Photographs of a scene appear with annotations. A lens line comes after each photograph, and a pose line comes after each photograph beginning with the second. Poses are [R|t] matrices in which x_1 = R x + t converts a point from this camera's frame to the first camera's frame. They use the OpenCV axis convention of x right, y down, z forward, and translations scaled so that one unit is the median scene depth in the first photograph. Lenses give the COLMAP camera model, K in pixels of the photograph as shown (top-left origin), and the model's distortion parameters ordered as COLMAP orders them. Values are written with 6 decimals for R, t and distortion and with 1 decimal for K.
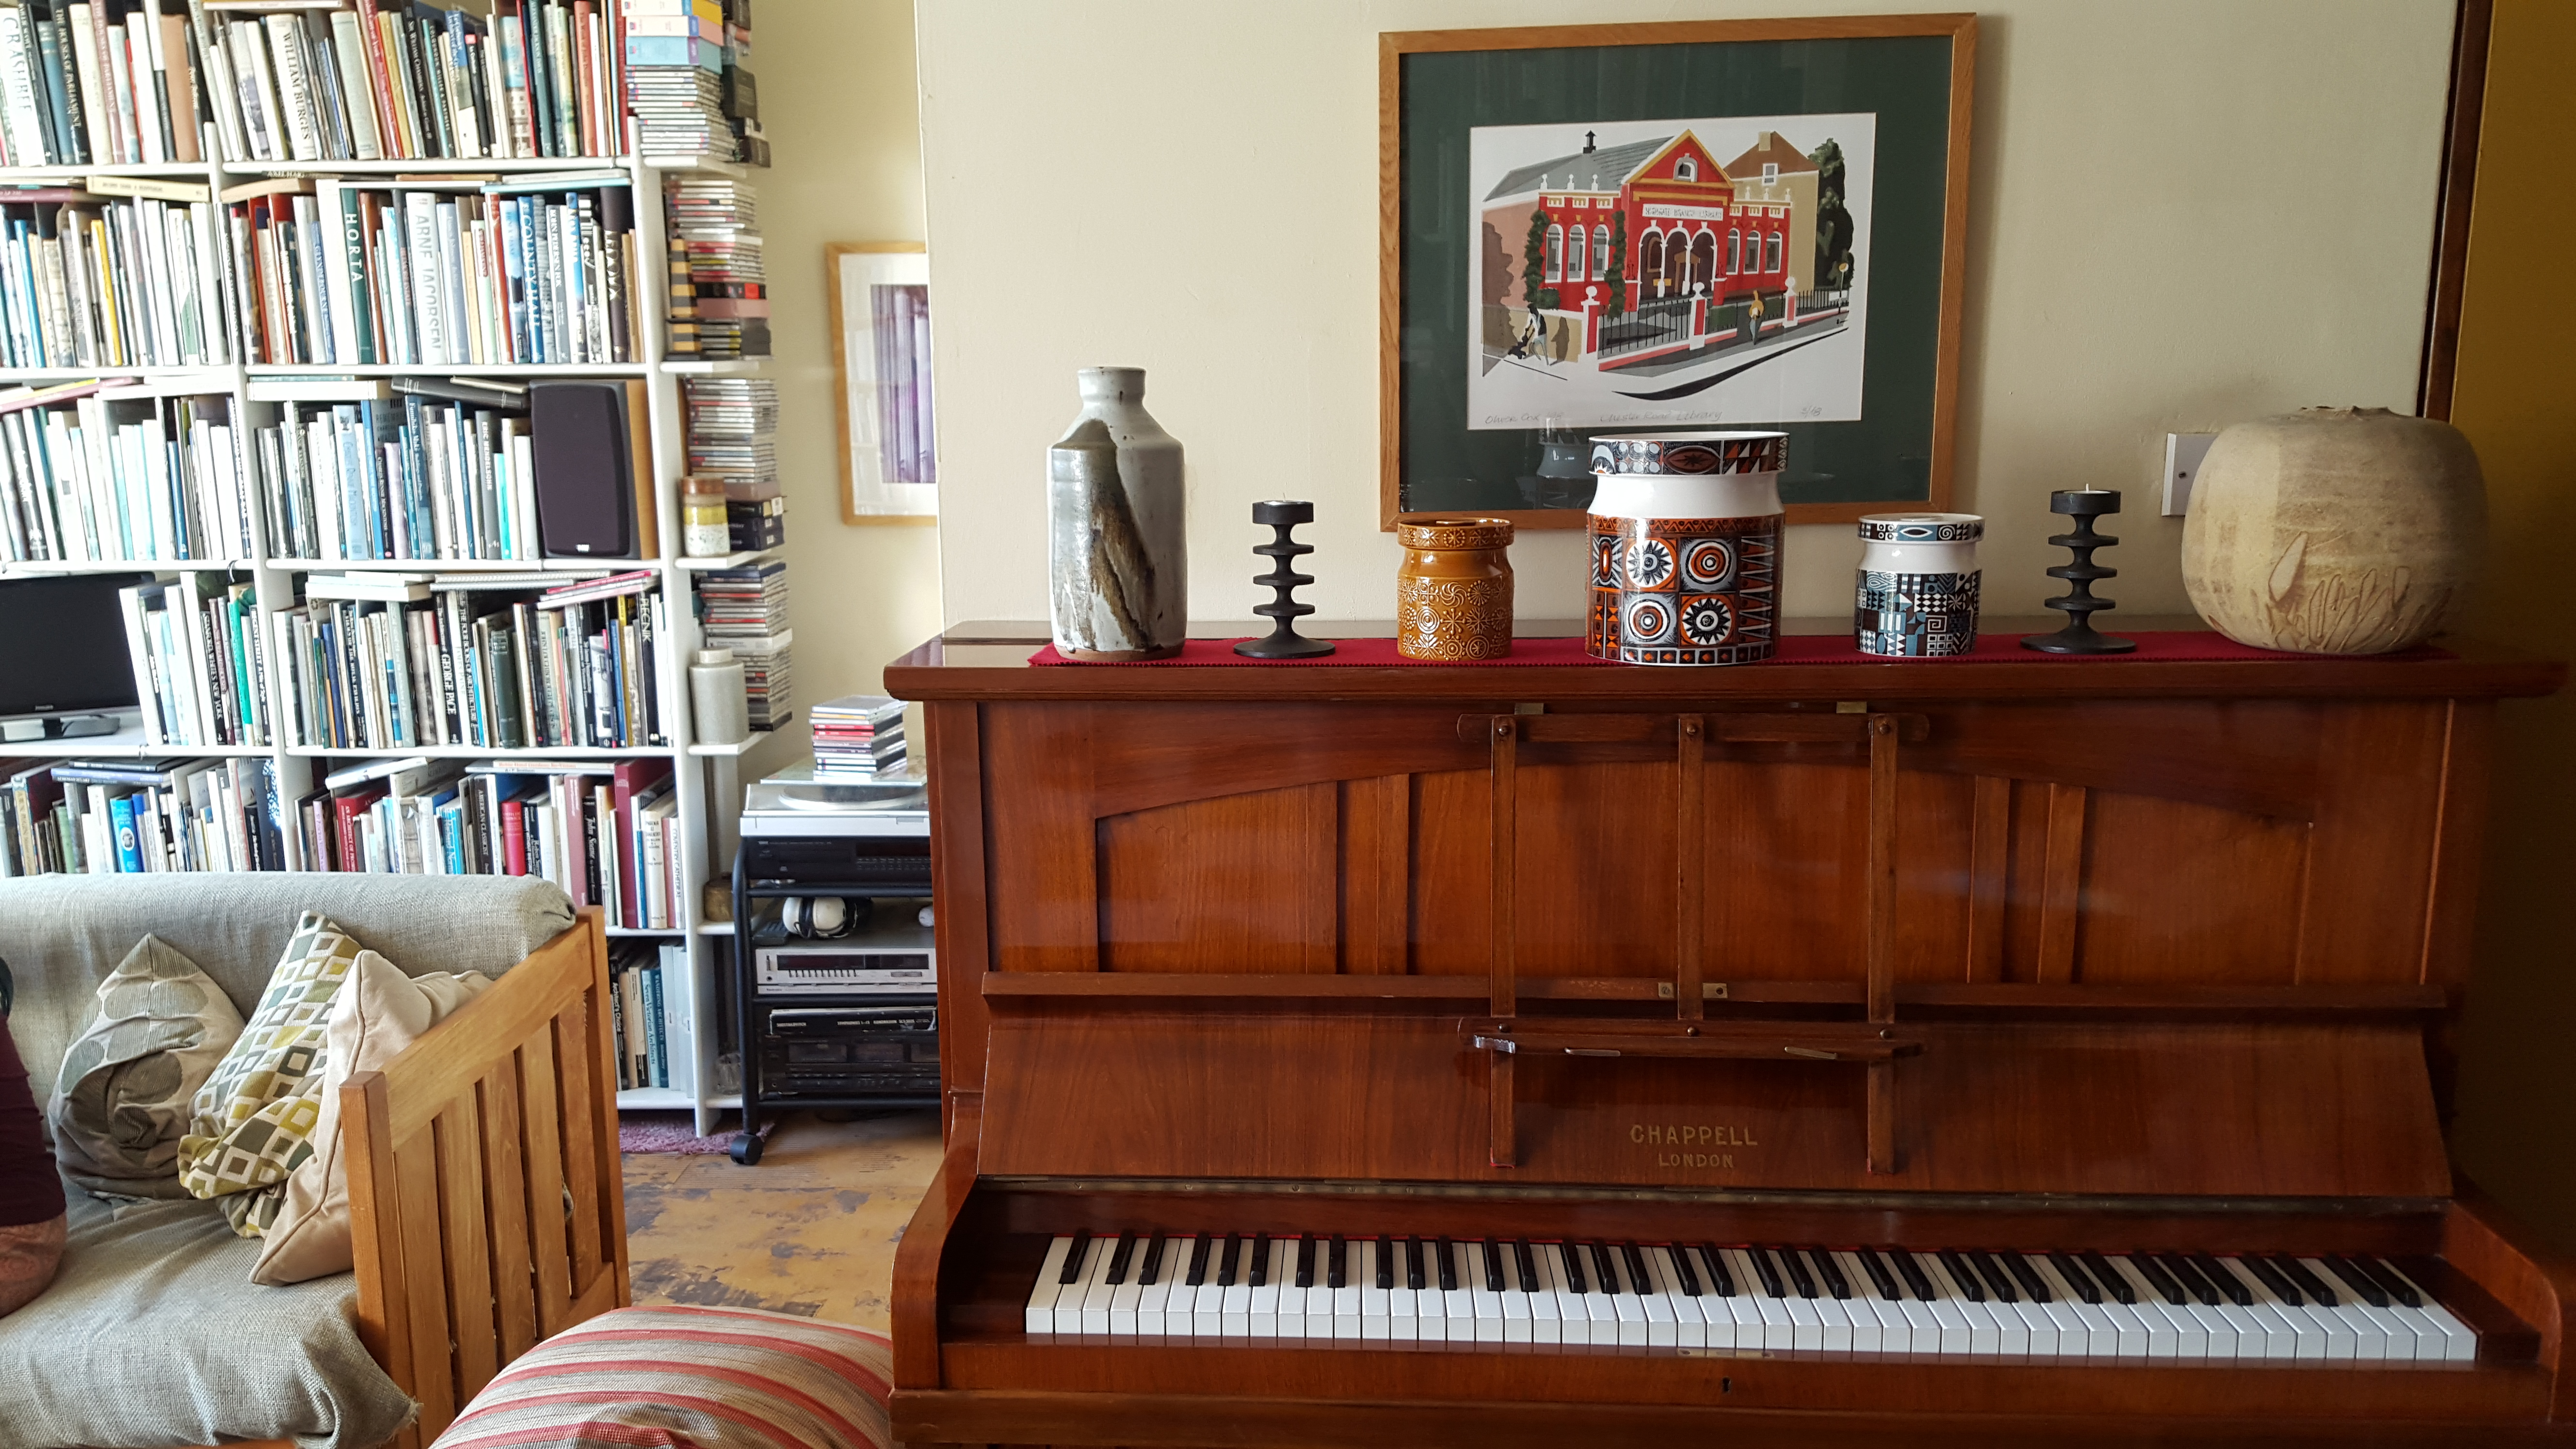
lens RADIAL K [[1979.5, 0, 1288.1], [0, 1979.5, 746.7], [0, 0, 1]] dist [-0.011432, -0.004720]
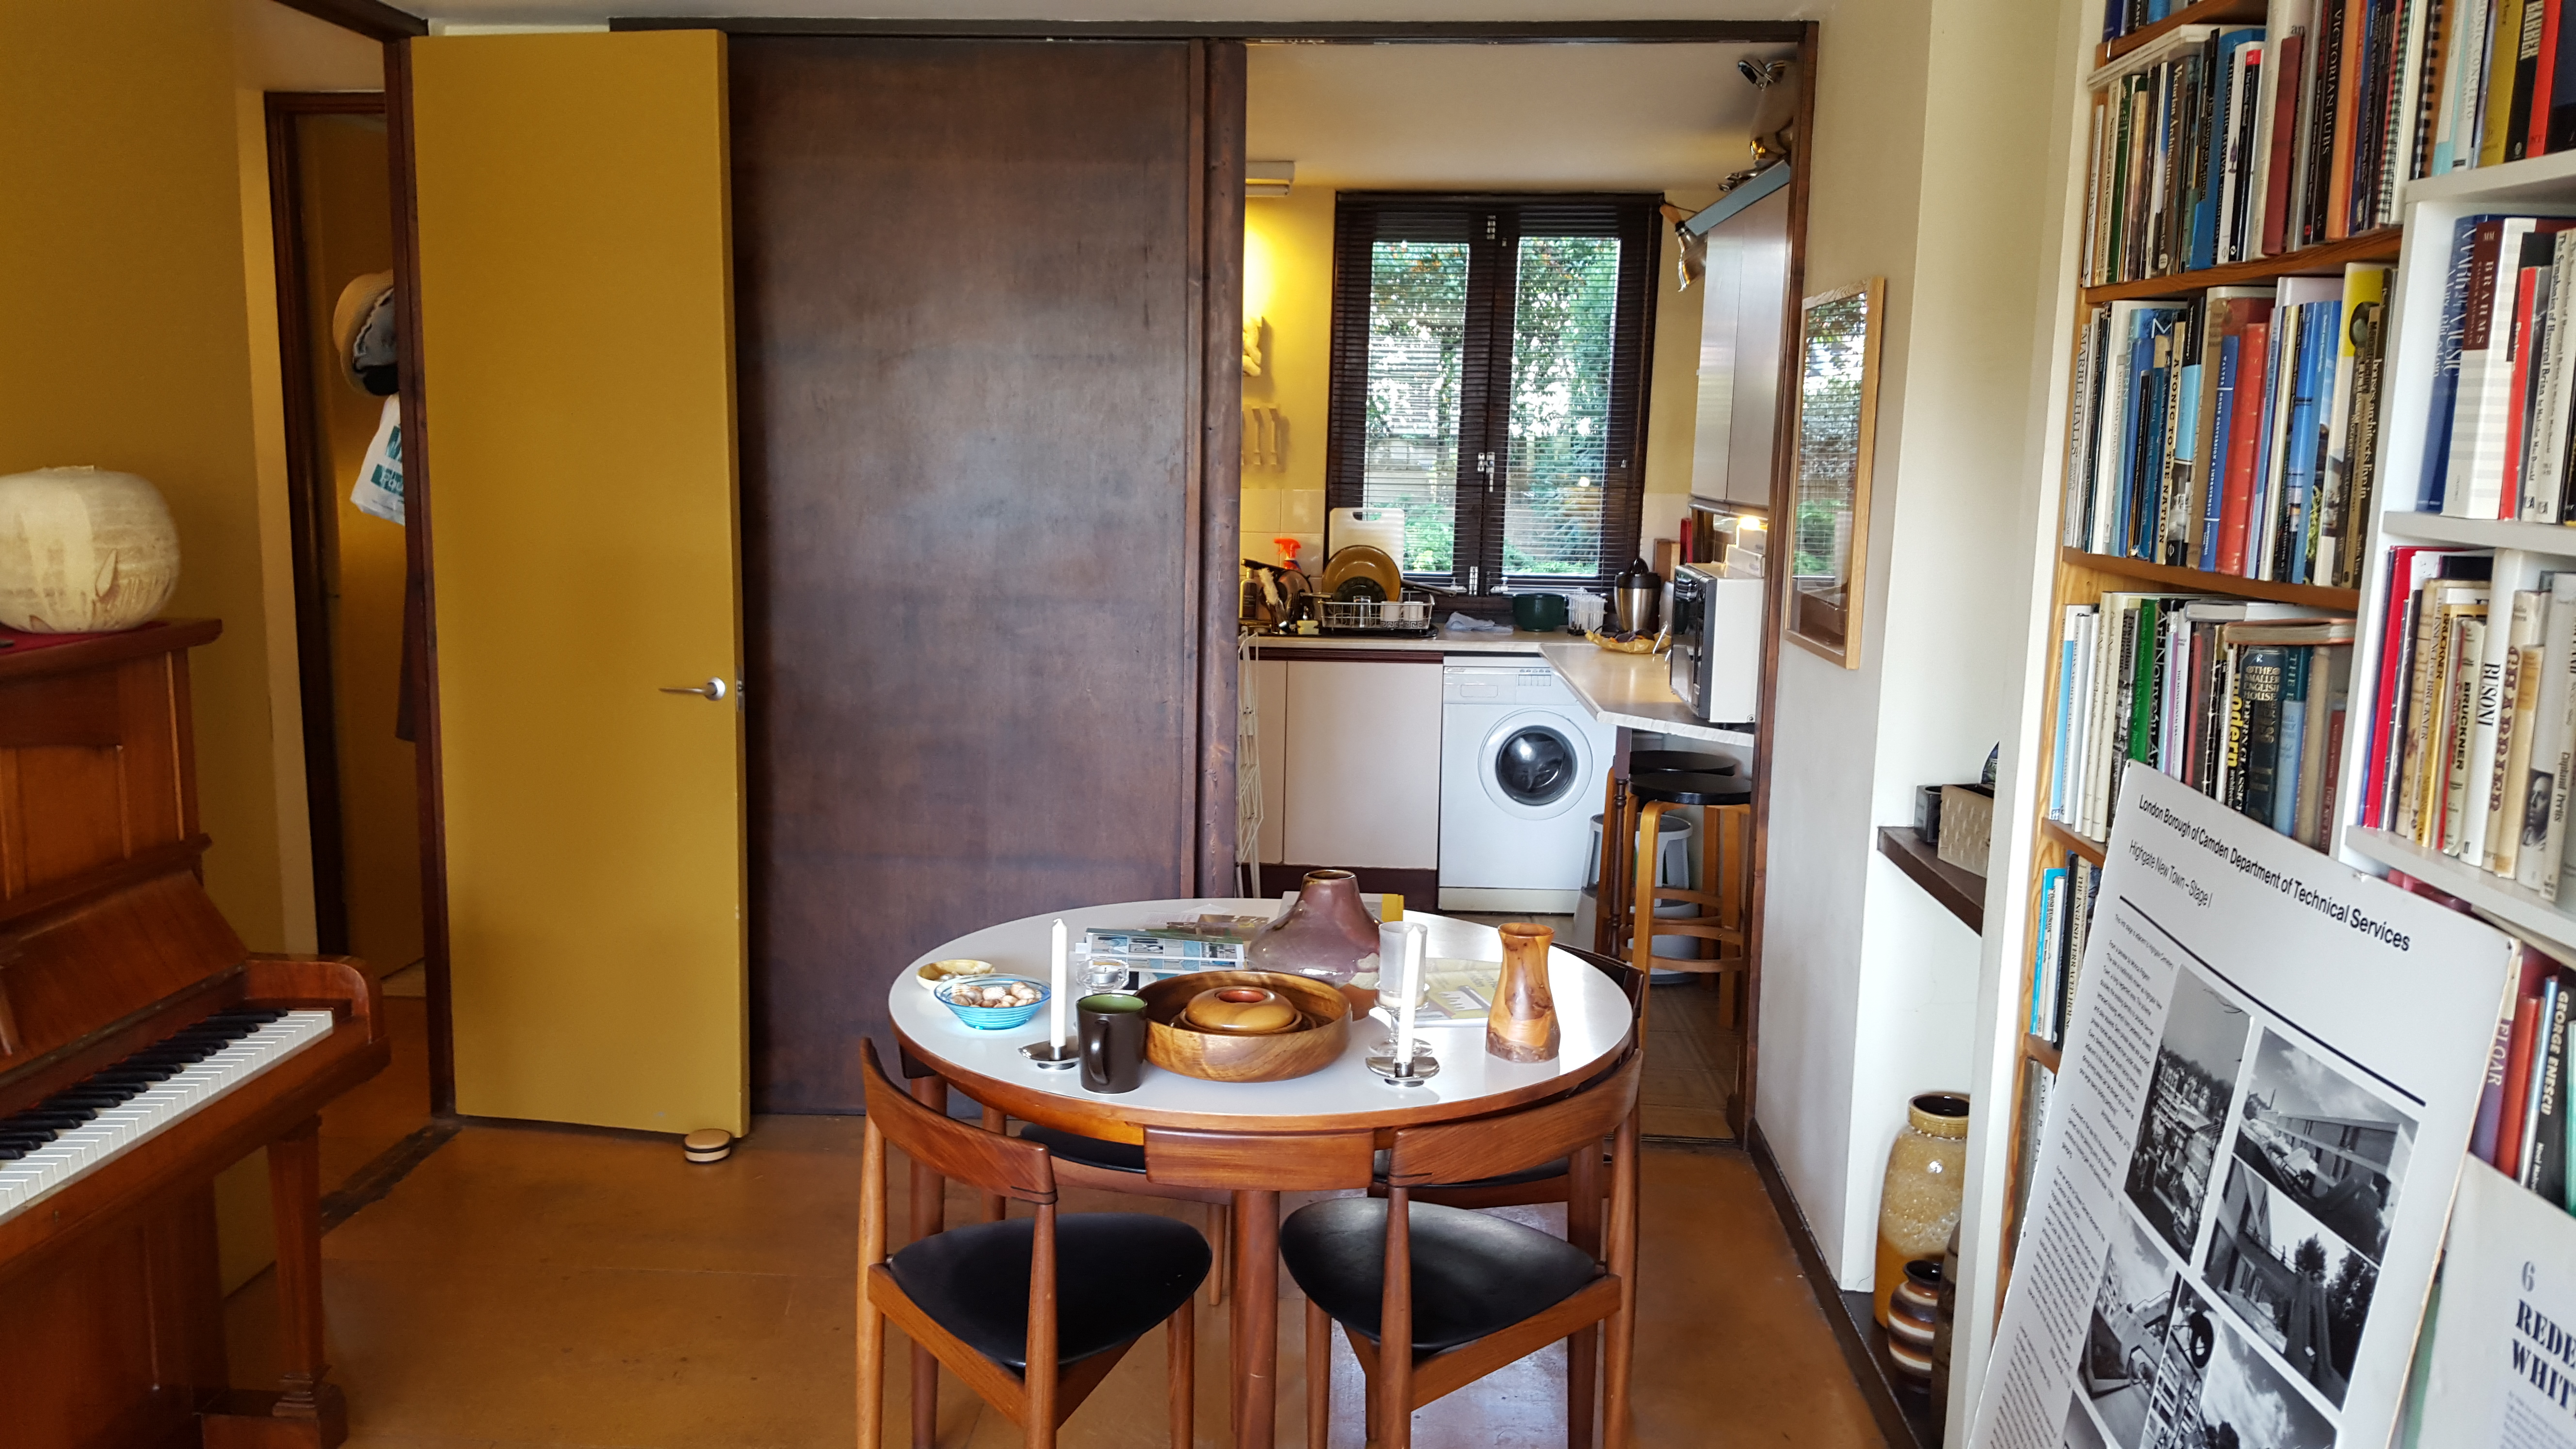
lens RADIAL K [[1979.5, 0, 1288.0], [0, 1979.5, 725.5], [0, 0, 1]] dist [-0.011432, -0.004720]
pose [[-0.001890, -0.140451, 0.990086, -0.988927], [0.181265, 0.973638, 0.138464, -0.023531], [-0.983433, 0.179729, 0.023619, 0.109855]]
